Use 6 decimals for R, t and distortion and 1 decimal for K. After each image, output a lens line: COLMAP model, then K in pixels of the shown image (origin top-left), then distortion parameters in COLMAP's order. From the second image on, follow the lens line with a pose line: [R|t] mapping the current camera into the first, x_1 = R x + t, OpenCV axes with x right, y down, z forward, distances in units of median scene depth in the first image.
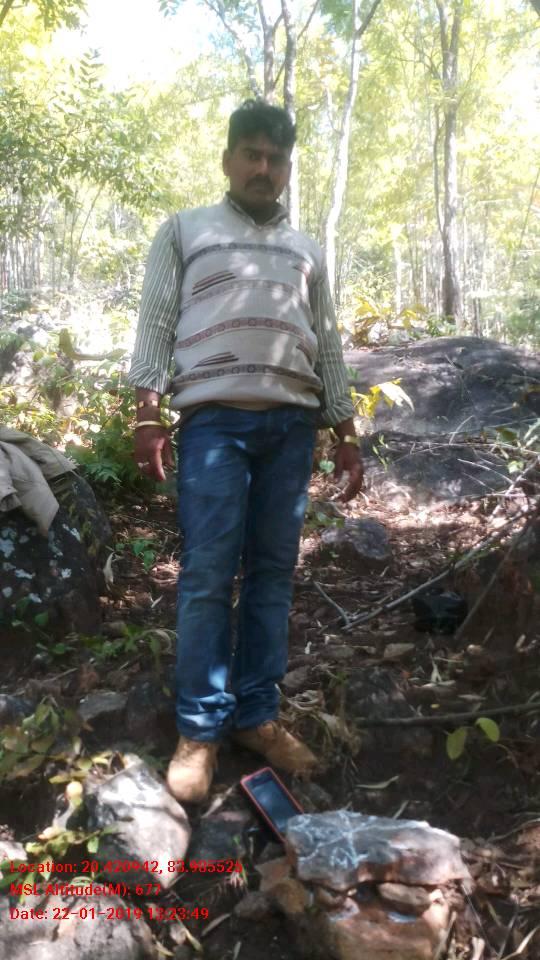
lens RADIAL K [[771.6, 0, 268.2], [0, 771.6, 480.8], [0, 0, 1]] dist [0.015605, -0.016031]
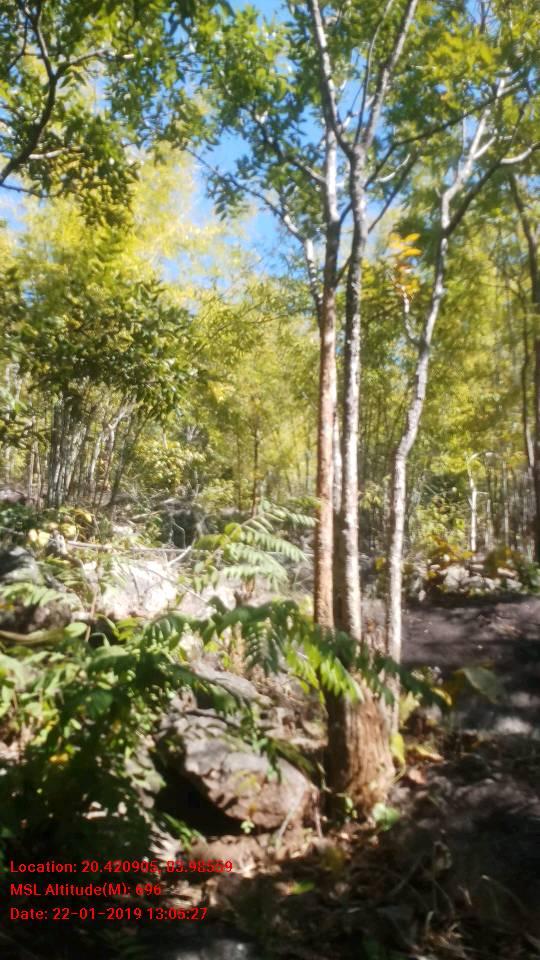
lens RADIAL K [[771.6, 0, 269.9], [0, 771.6, 479.3], [0, 0, 1]] dist [0.015605, -0.016031]
pose [[0.994447, 0.055542, -0.089388, 0.007166], [-0.077528, 0.961029, -0.265355, -0.035255], [0.071166, 0.270812, 0.959998, 0.099069]]
